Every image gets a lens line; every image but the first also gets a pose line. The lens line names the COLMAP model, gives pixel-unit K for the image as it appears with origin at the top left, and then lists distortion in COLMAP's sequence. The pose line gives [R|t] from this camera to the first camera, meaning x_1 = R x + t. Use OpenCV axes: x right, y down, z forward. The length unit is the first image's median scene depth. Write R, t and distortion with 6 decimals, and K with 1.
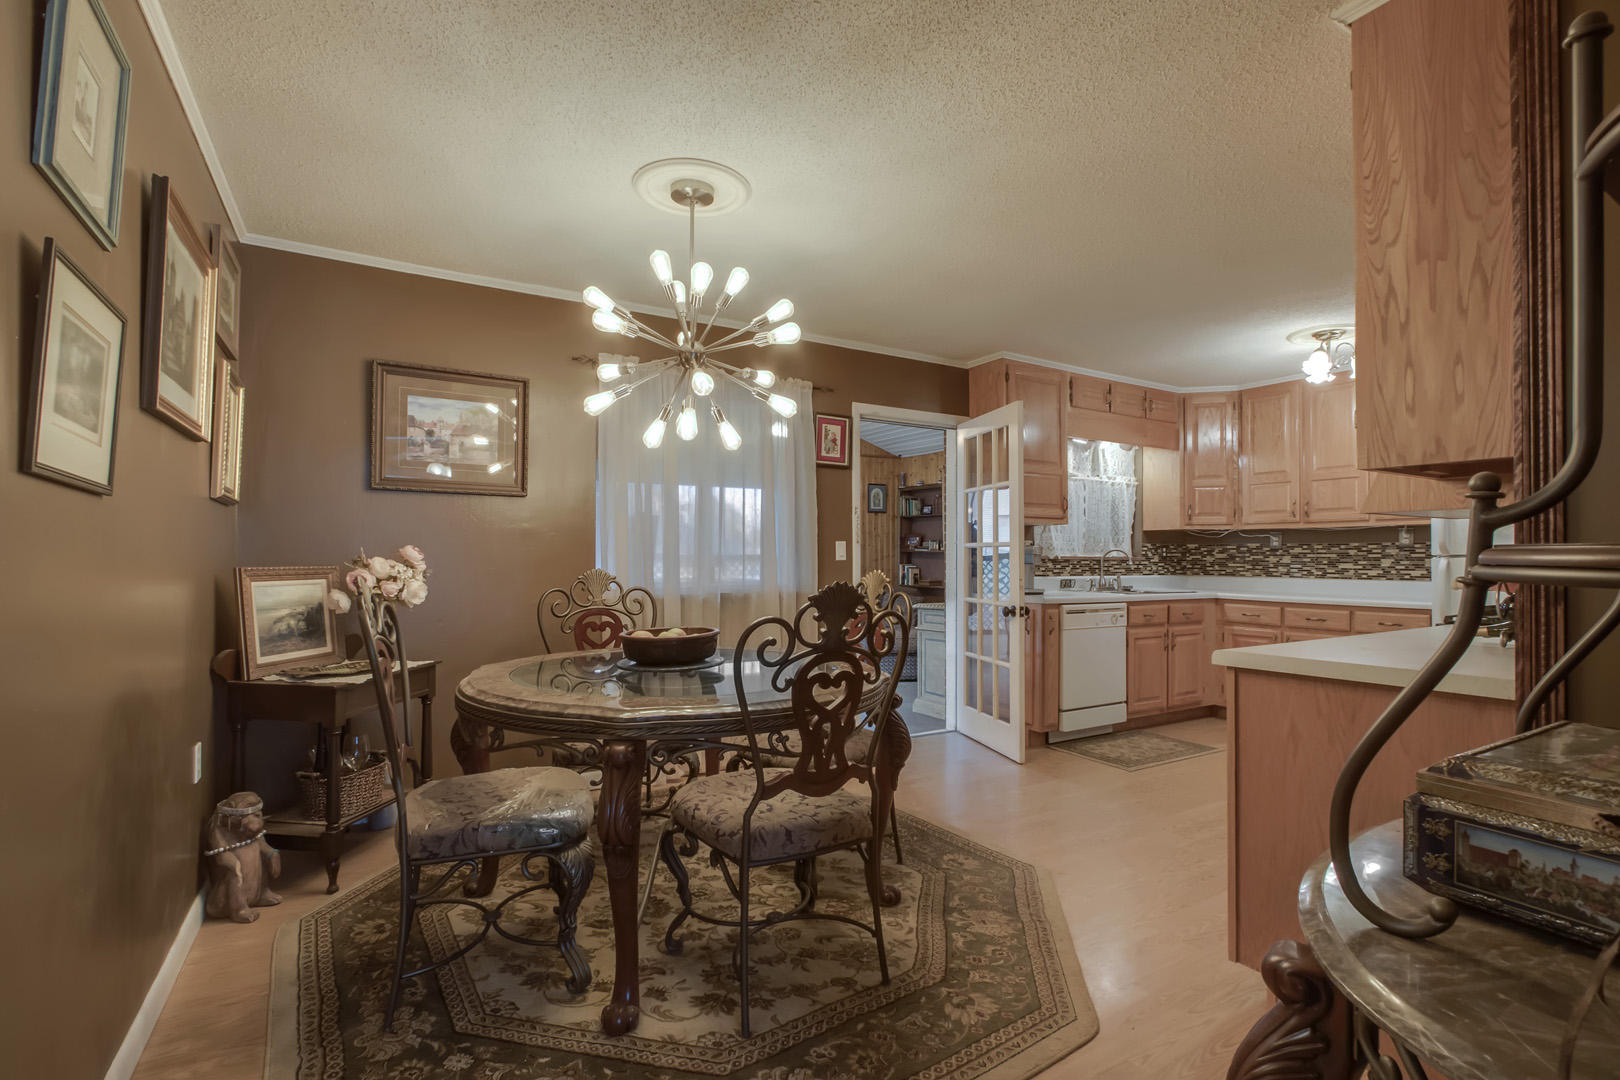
lens RADIAL K [[745.9, 0, 804.9], [0, 745.9, 553.9], [0, 0, 1]] dist [-0.013663, 0.003328]
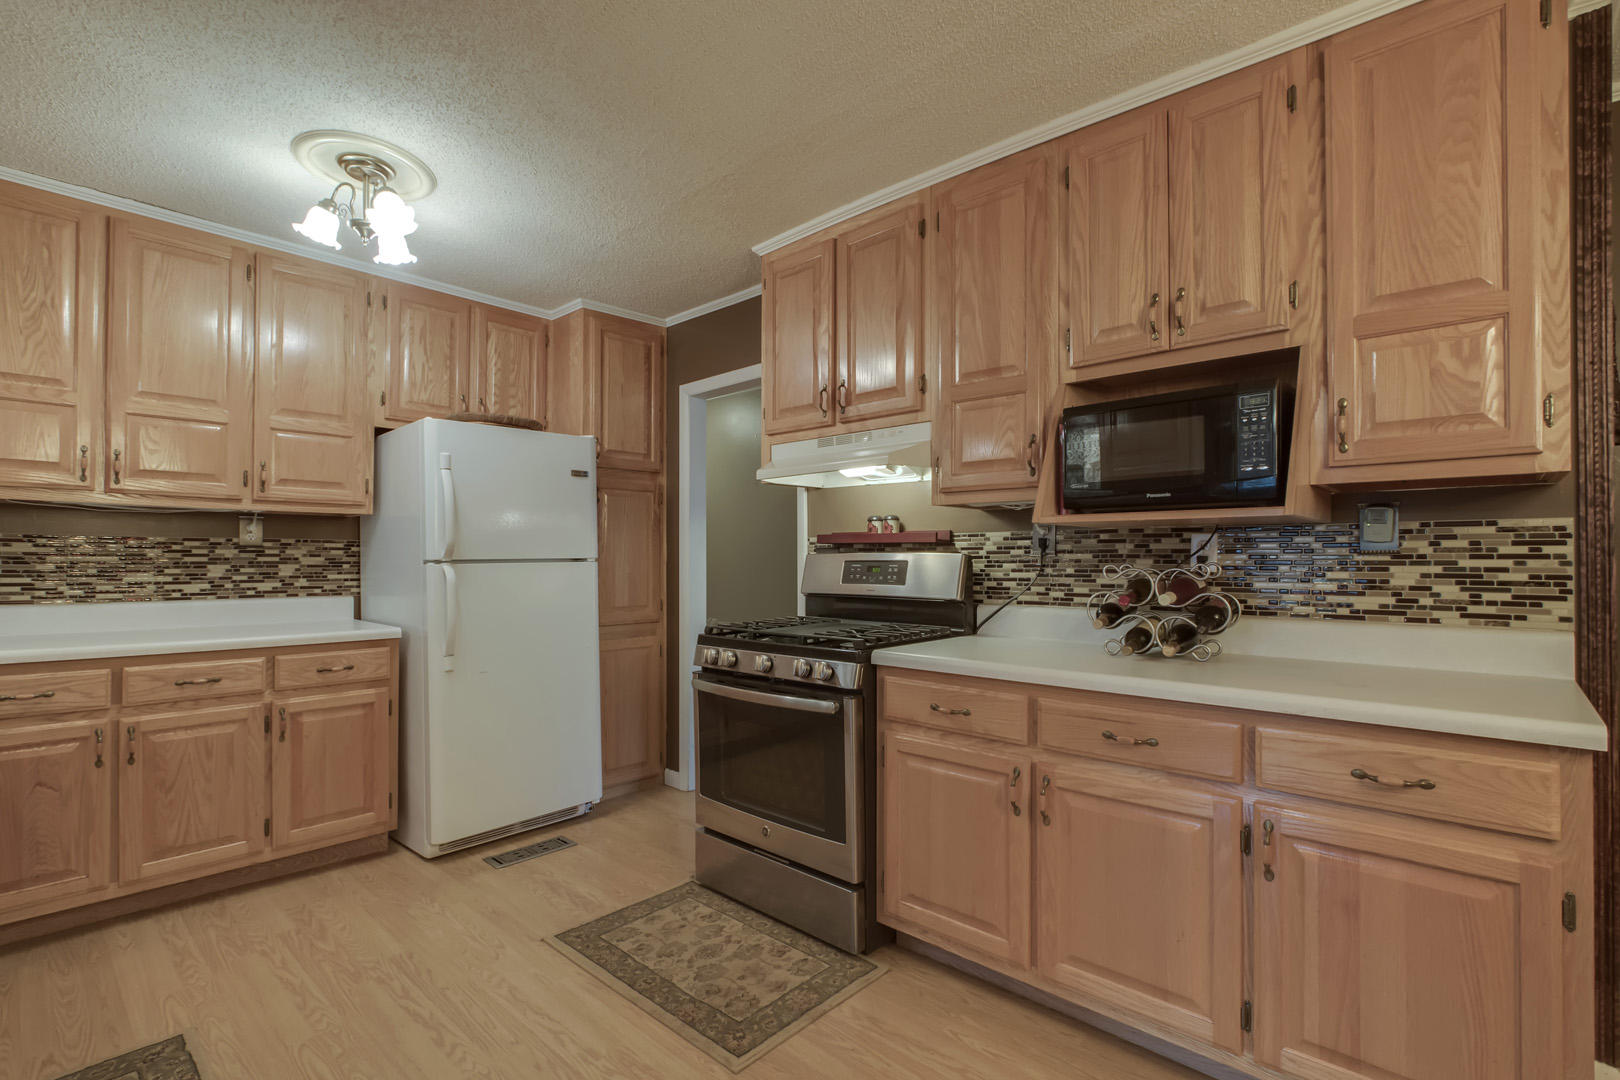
lens RADIAL K [[745.9, 0, 804.9], [0, 745.9, 553.9], [0, 0, 1]] dist [-0.013663, 0.003328]
pose [[-0.283807, 0.006066, 0.958862, 0.059174], [-0.008112, 0.999929, -0.008727, -0.000727], [-0.958847, -0.010255, -0.283738, 0.674933]]
